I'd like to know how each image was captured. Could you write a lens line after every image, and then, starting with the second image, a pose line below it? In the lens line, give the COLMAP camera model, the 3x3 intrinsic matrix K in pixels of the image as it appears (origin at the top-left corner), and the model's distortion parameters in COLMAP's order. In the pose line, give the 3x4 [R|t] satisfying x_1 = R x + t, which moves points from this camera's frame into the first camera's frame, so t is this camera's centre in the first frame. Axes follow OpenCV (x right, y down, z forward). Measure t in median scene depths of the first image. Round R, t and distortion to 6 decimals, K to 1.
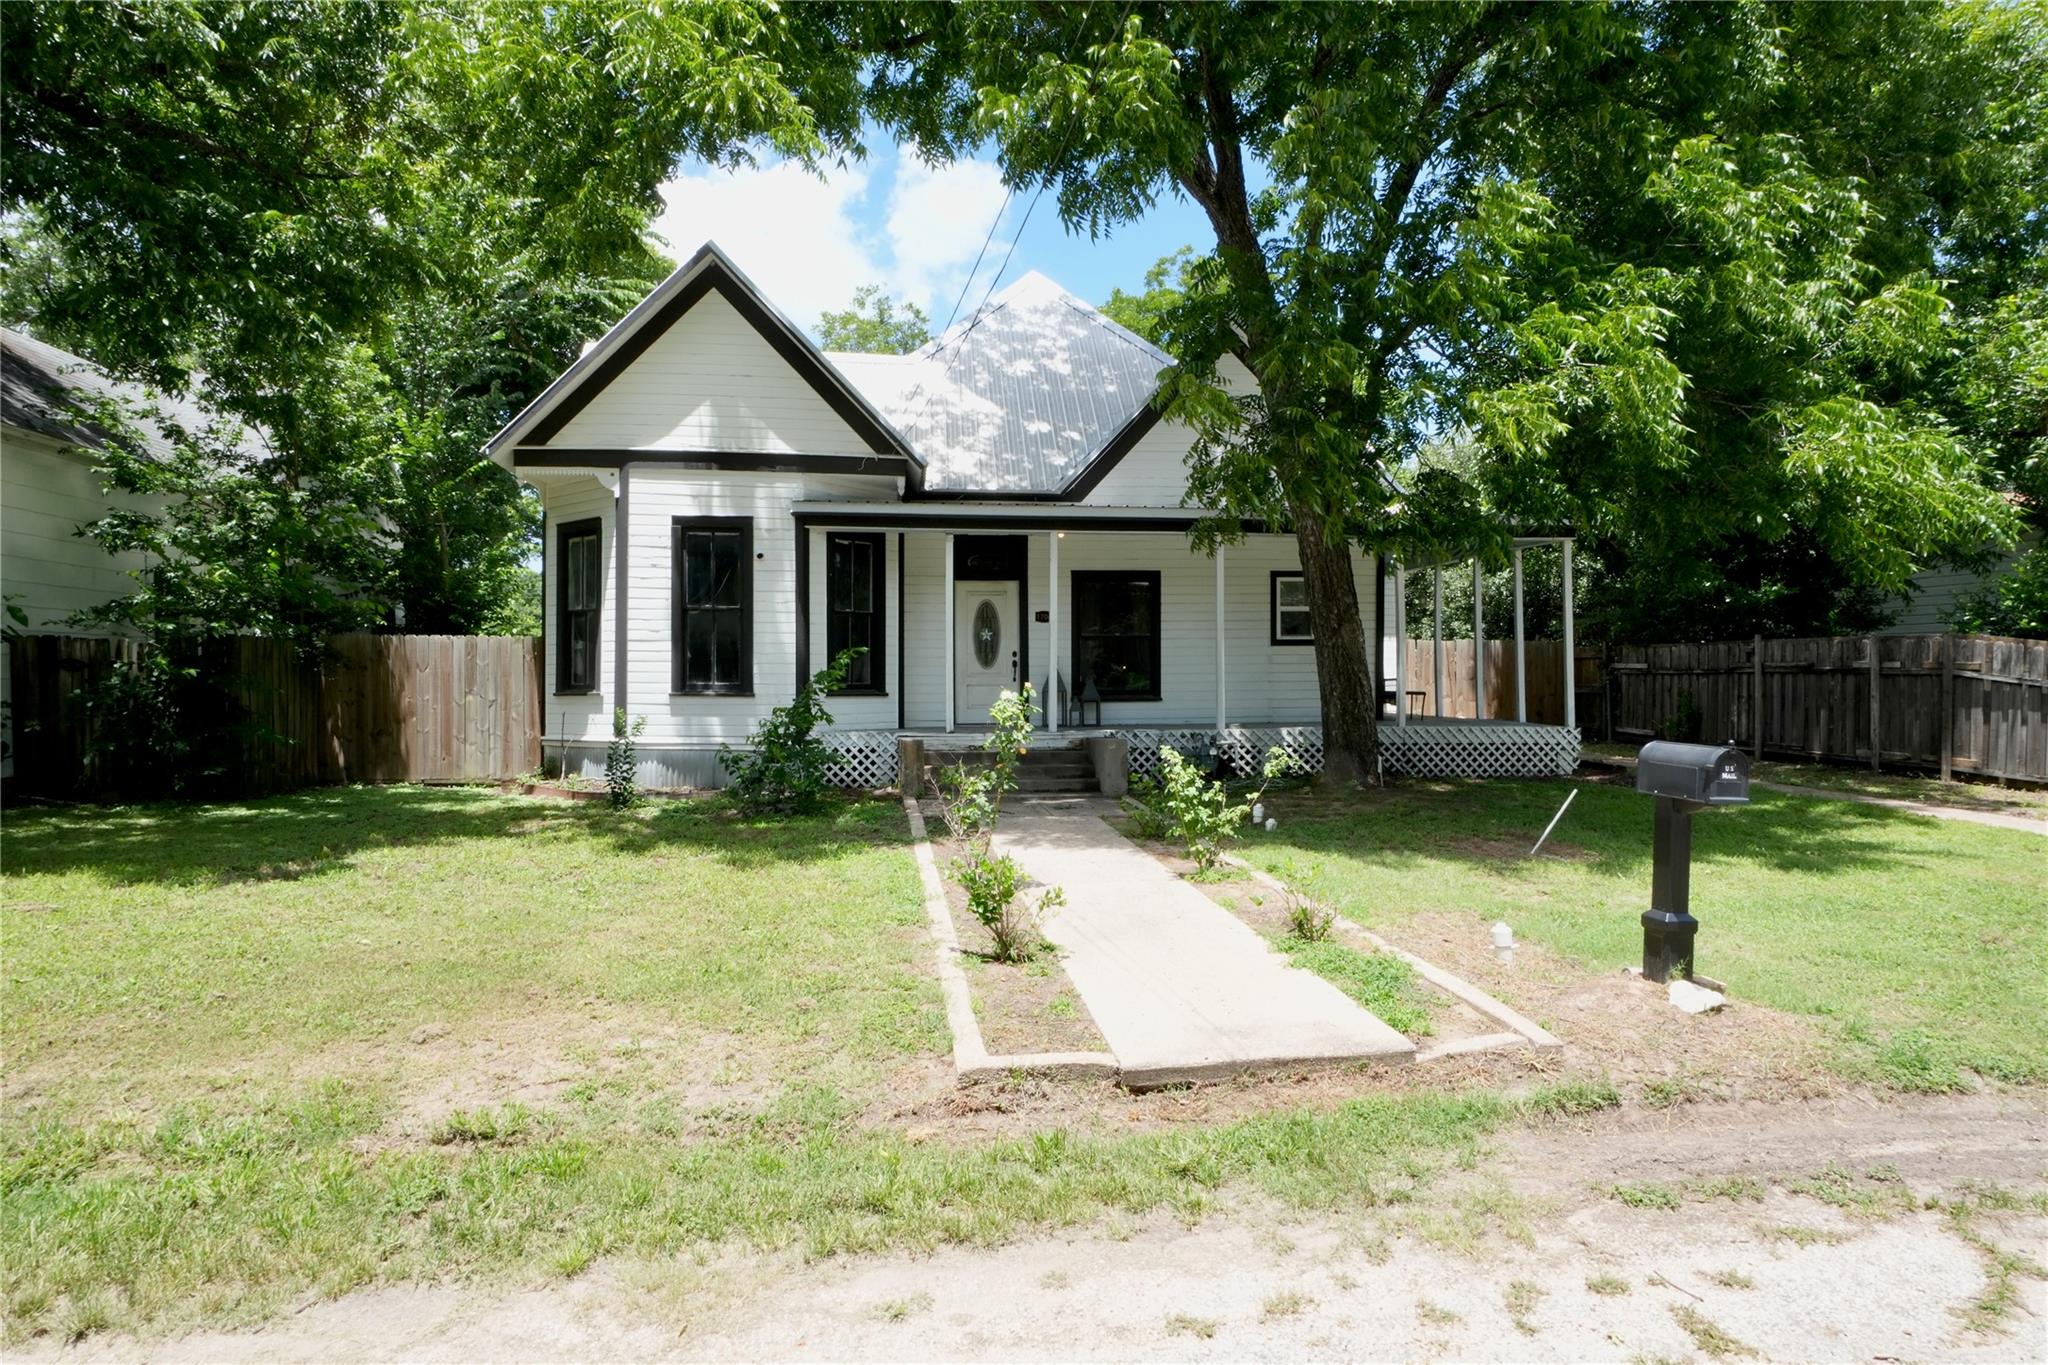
lens RADIAL K [[1067.1, 0, 1022.4], [0, 1067.1, 680.8], [0, 0, 1]] dist [0.000567, 0.000012]
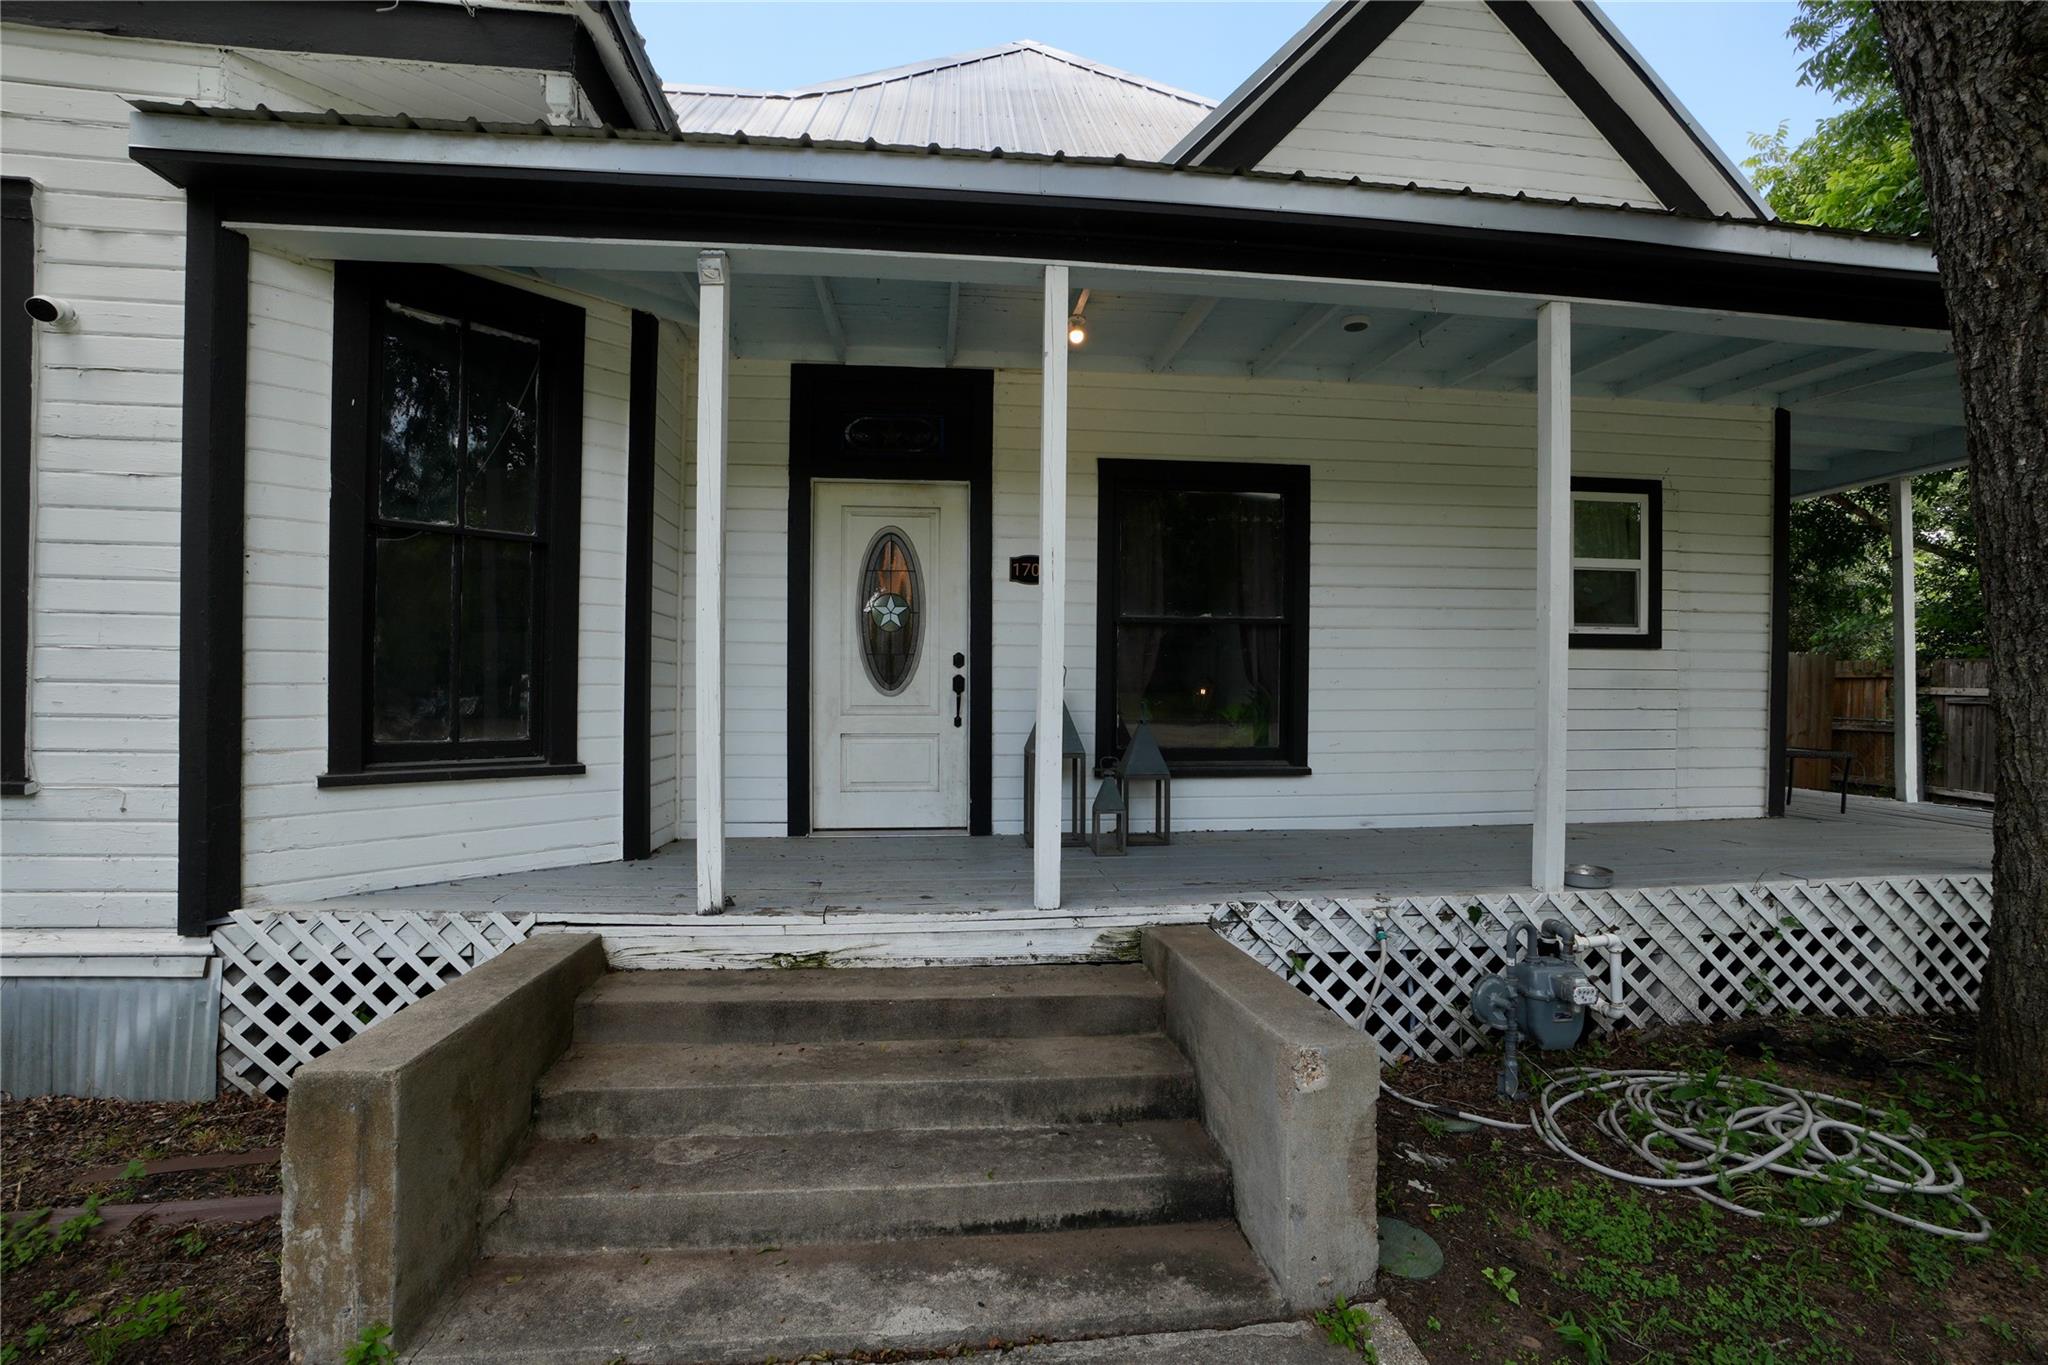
lens RADIAL K [[910.7, 0, 1026.4], [0, 910.7, 690.4], [0, 0, 1]] dist [-0.053438, 0.013680]
pose [[0.999949, 0.009356, -0.003899, 0.020610], [-0.009351, 0.999955, 0.001416, -0.014150], [0.003912, -0.001380, 0.999991, 0.652047]]
